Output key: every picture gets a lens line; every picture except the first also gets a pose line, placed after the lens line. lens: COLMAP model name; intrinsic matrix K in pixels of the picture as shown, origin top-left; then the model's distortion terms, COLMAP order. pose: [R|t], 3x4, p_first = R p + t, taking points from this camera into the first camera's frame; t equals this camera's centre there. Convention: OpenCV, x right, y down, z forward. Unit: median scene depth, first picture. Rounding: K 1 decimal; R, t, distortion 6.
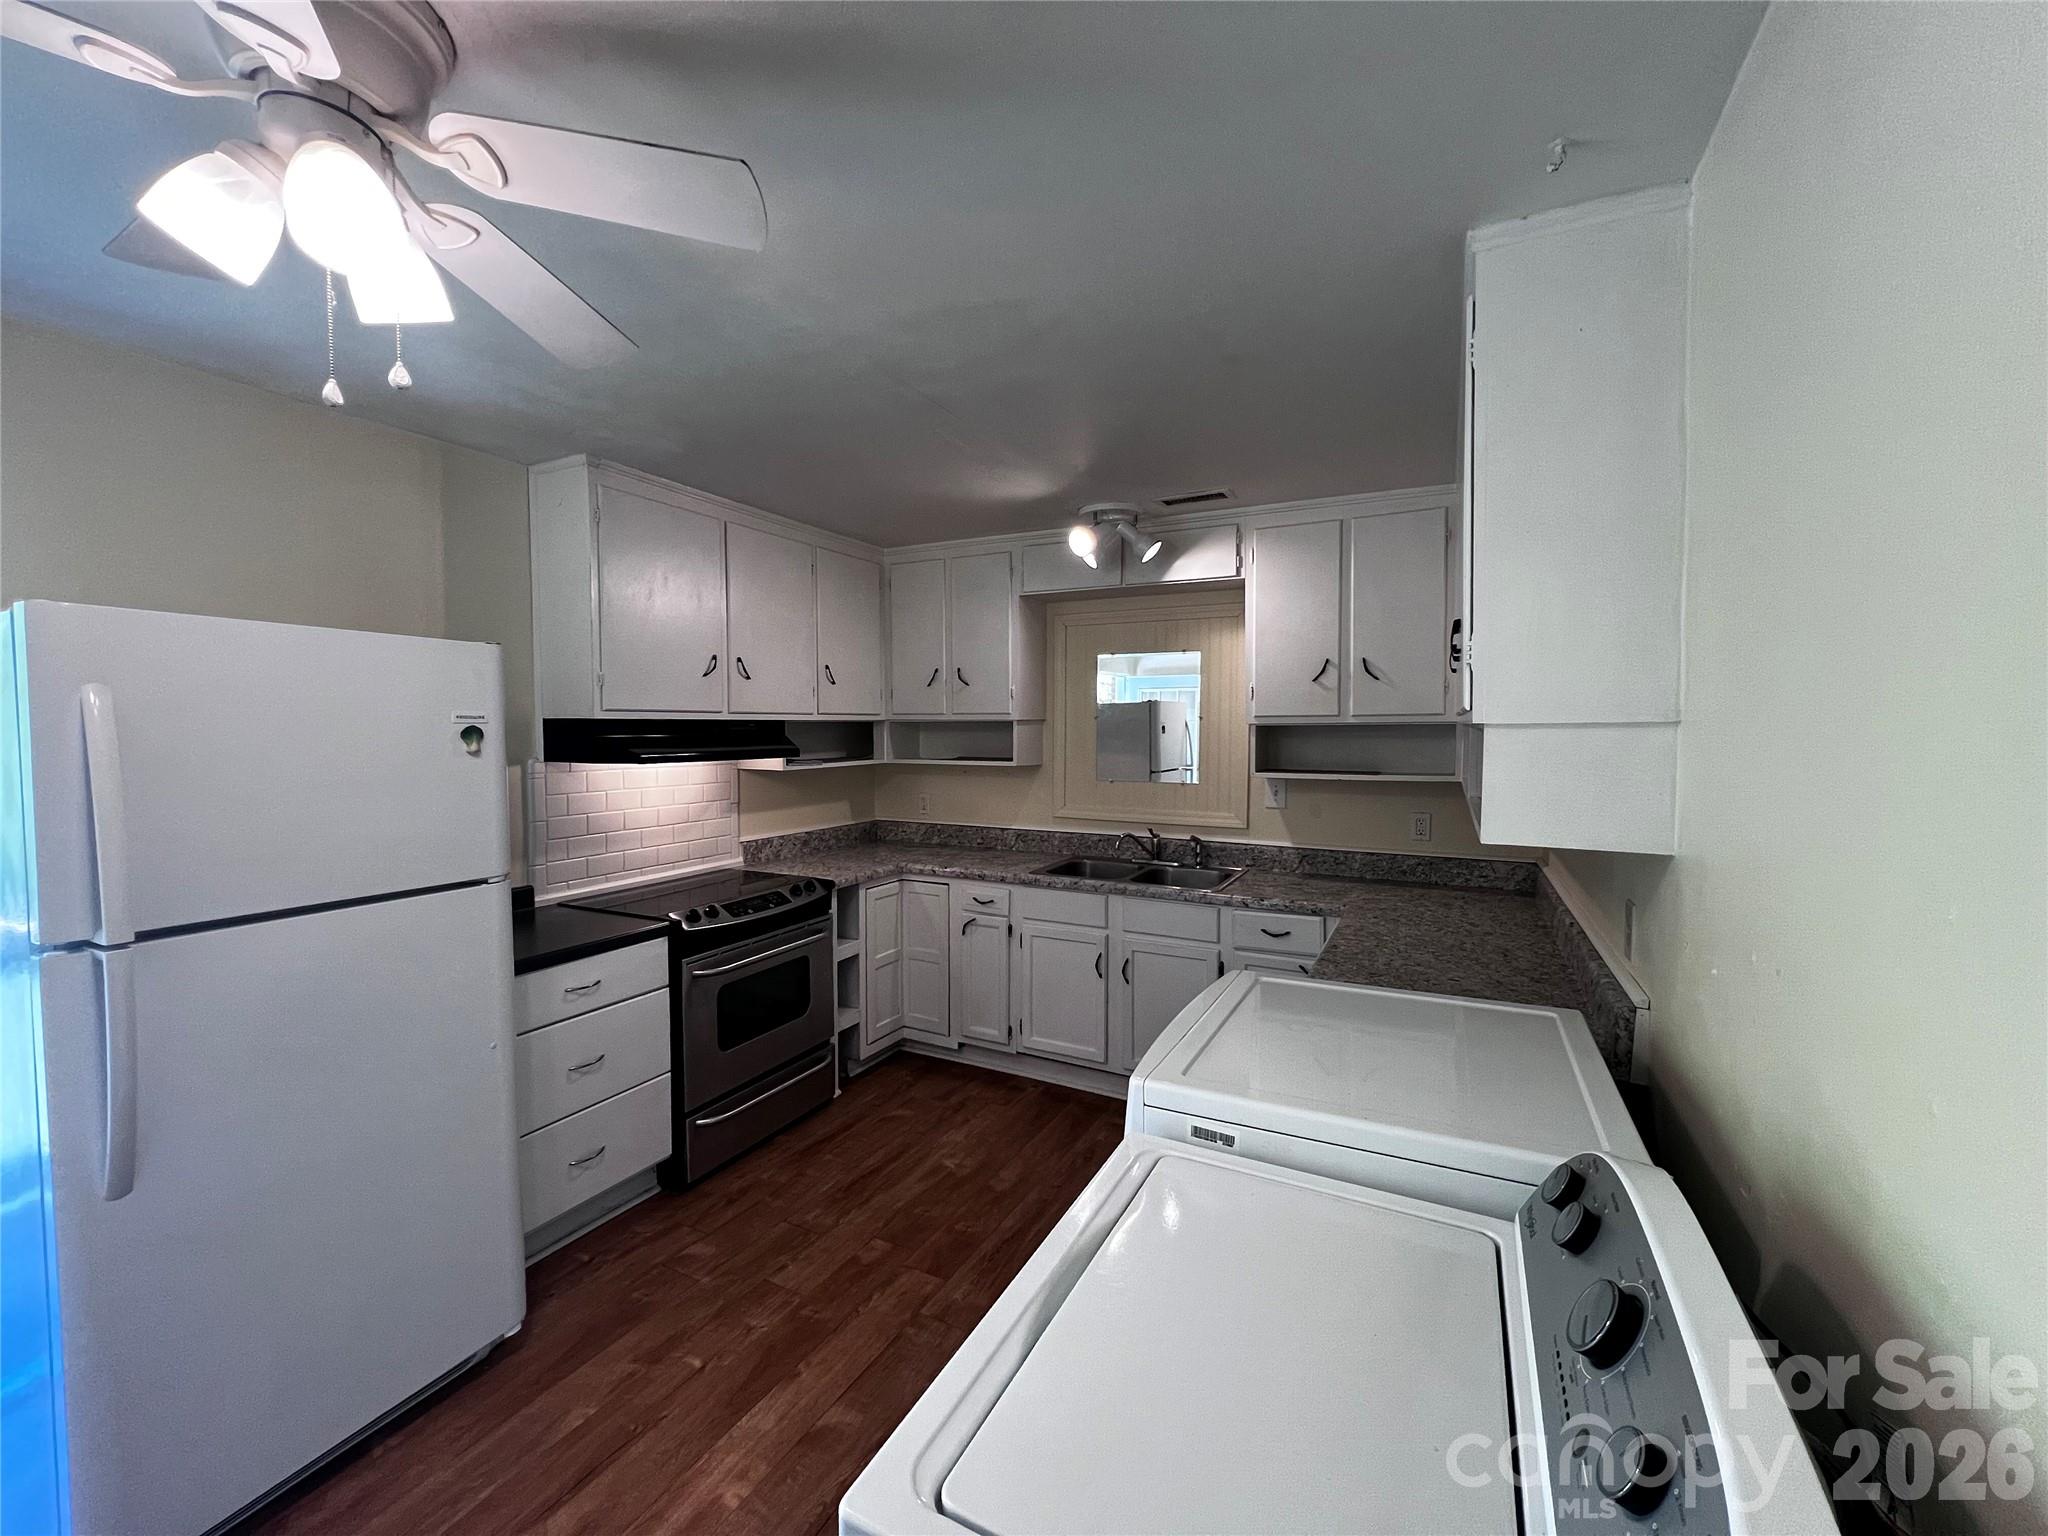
lens RADIAL K [[818.3, 0, 1020.4], [0, 818.3, 762.4], [0, 0, 1]] dist [-0.000229, 0.000028]
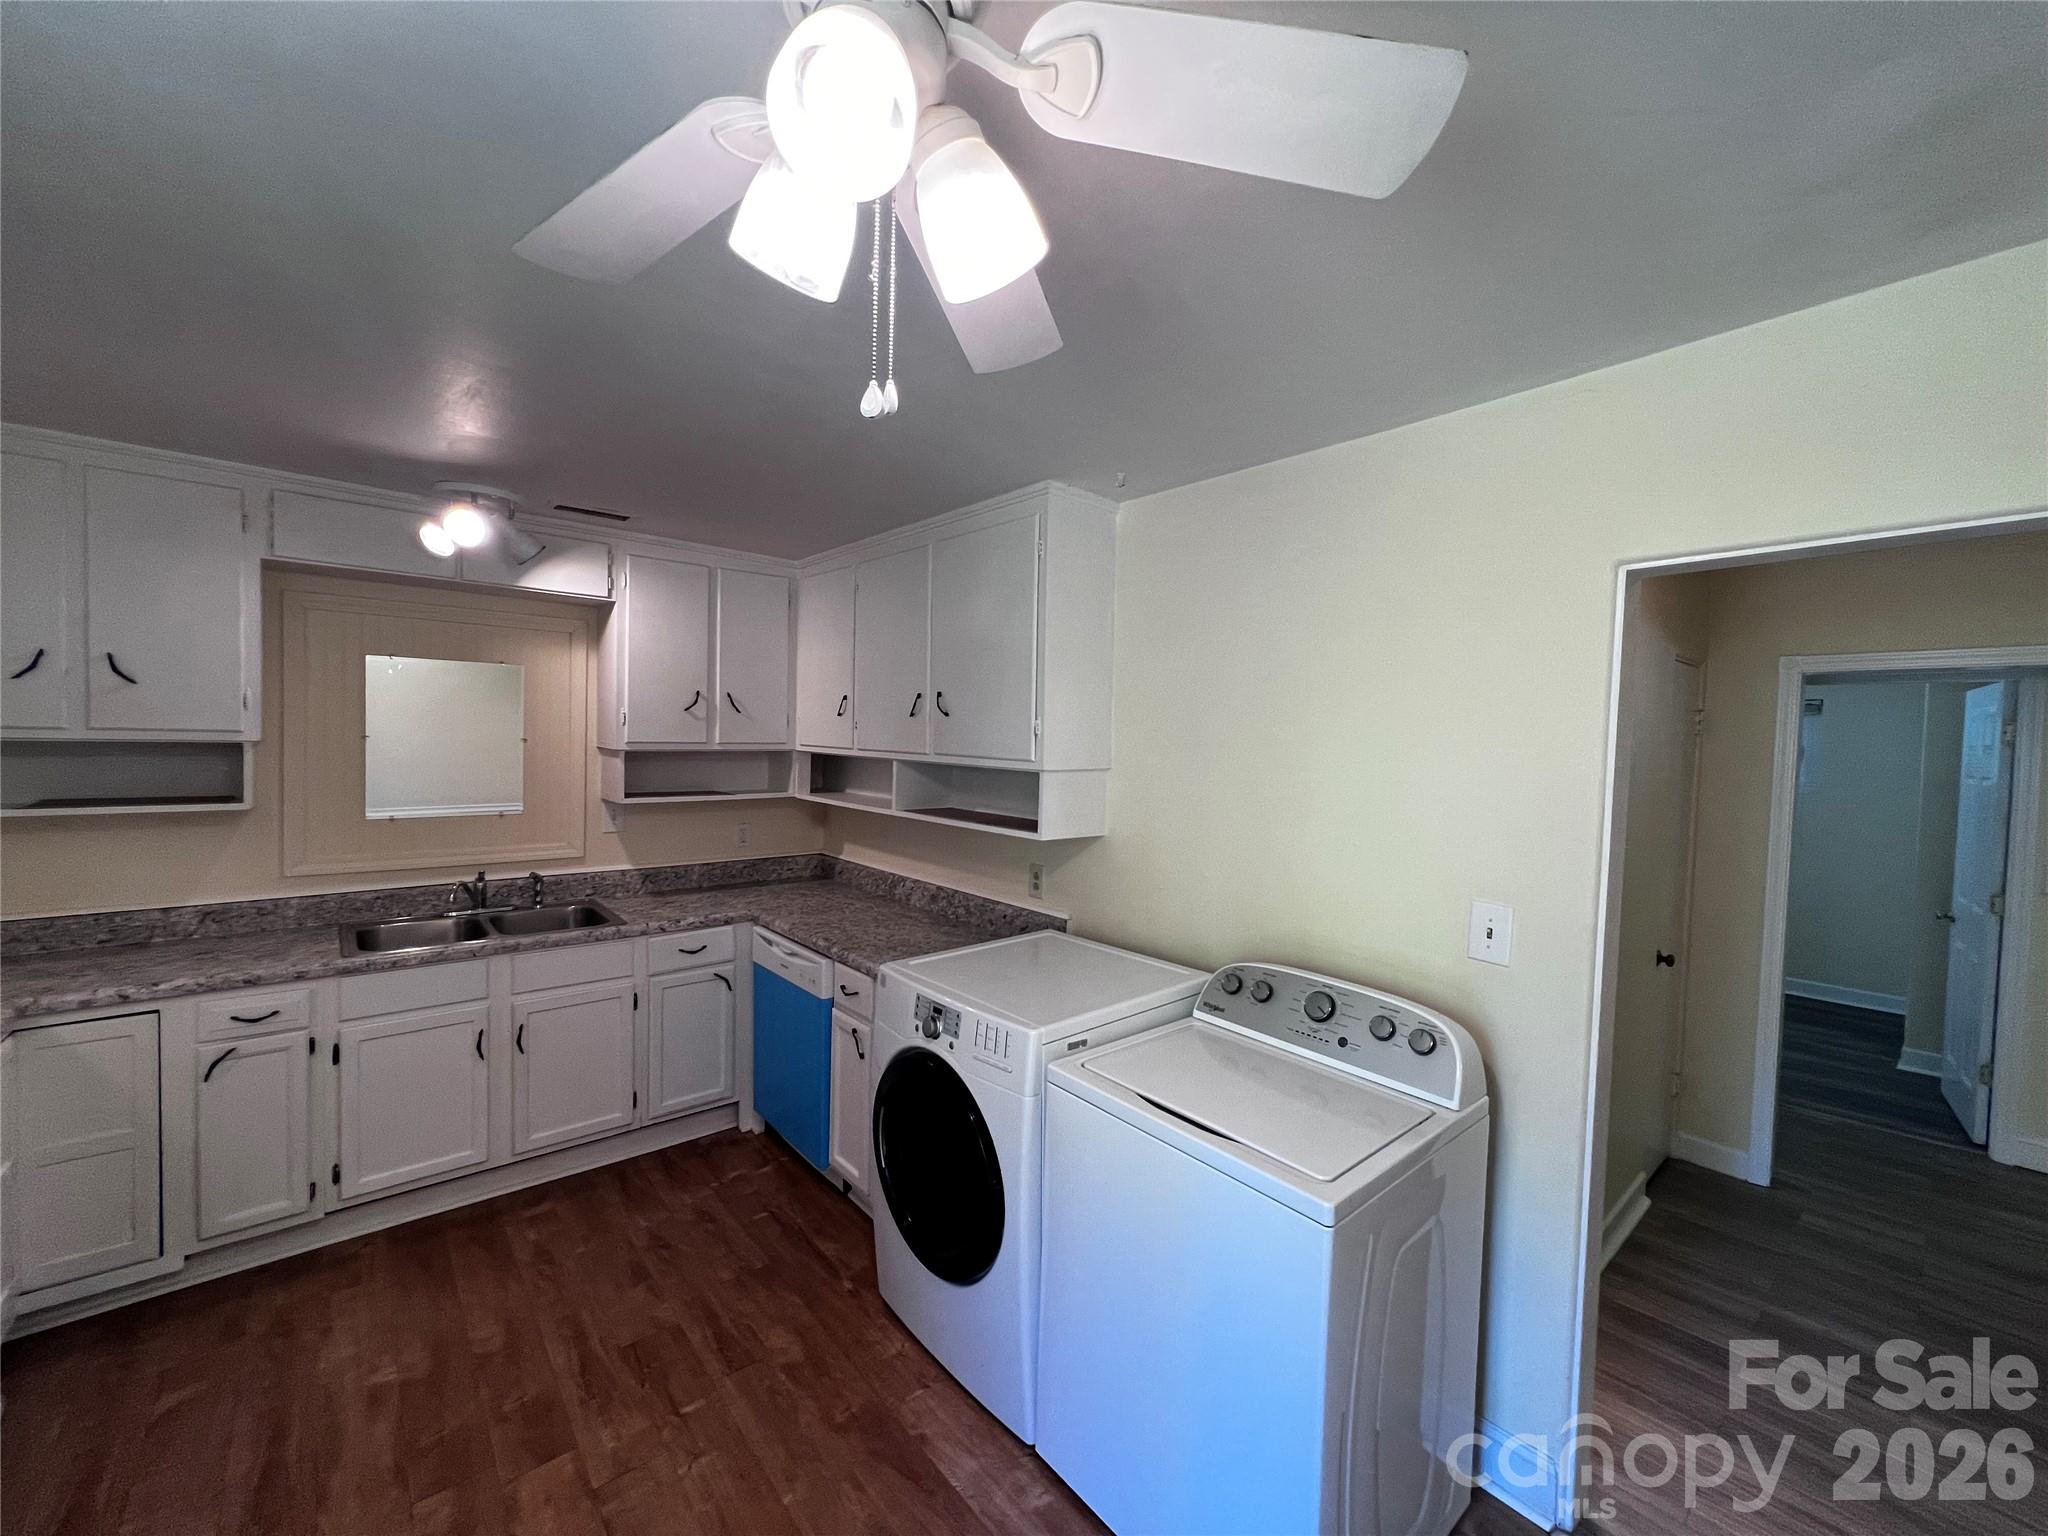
lens RADIAL K [[818.3, 0, 1018.5], [0, 818.3, 760.2], [0, 0, 1]] dist [-0.000229, 0.000028]
pose [[0.374308, -0.020206, 0.927084, -0.504555], [0.016776, 0.999747, 0.015017, -0.045786], [-0.927153, 0.009932, 0.374552, 0.206828]]
